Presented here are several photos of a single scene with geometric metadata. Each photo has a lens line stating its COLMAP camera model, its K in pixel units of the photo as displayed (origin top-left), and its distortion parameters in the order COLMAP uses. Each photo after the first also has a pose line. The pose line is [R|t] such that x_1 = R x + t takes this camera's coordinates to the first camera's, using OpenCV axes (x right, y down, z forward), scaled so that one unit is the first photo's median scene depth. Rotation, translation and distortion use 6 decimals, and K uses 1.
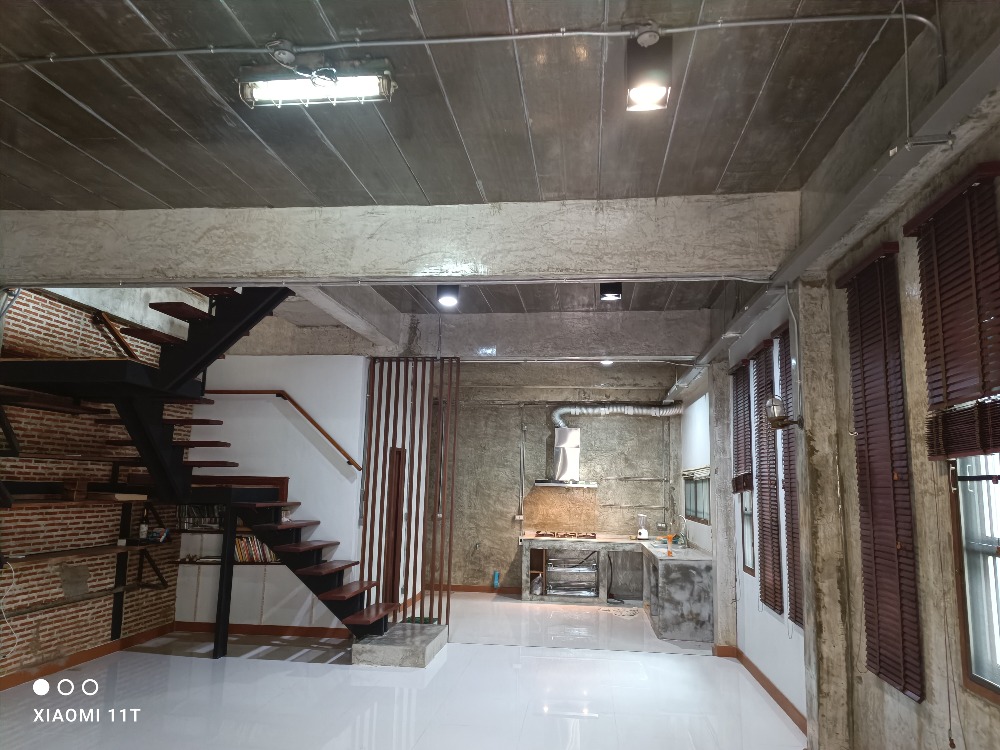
lens RADIAL K [[712.0, 0, 501.3], [0, 712.0, 376.4], [0, 0, 1]] dist [0.028942, -0.028184]
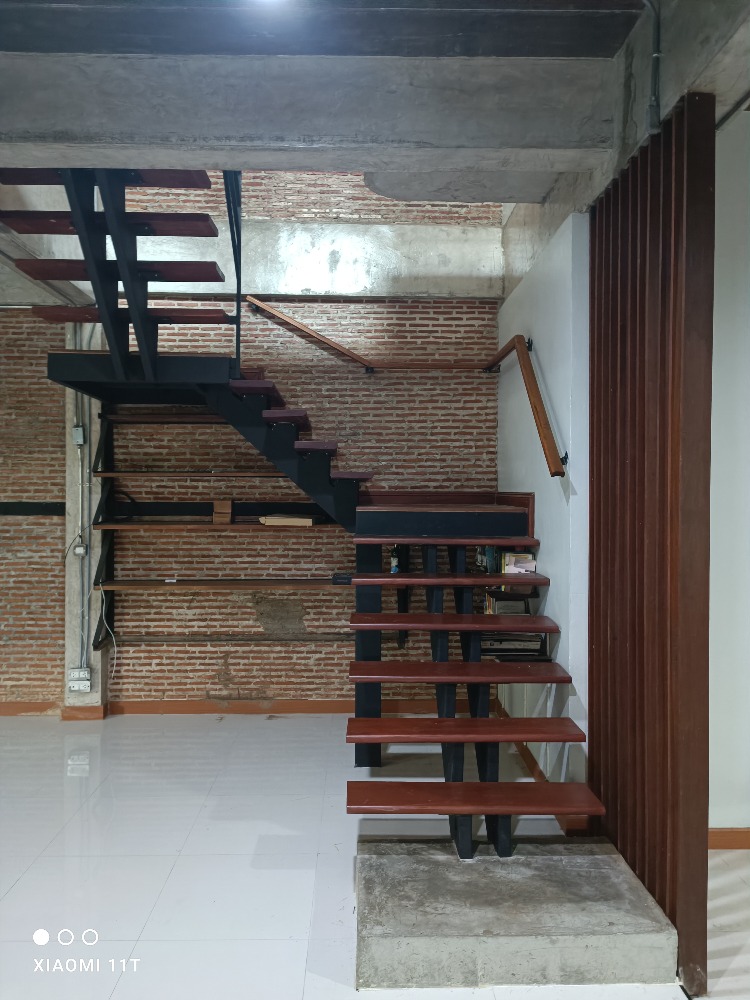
lens RADIAL K [[712.0, 0, 375.4], [0, 712.0, 489.9], [0, 0, 1]] dist [0.028942, -0.028184]
pose [[0.146584, -0.012964, -0.989113, 0.157470], [0.150569, 0.988555, 0.009357, 0.085412], [0.977672, -0.150301, 0.146858, 0.593511]]
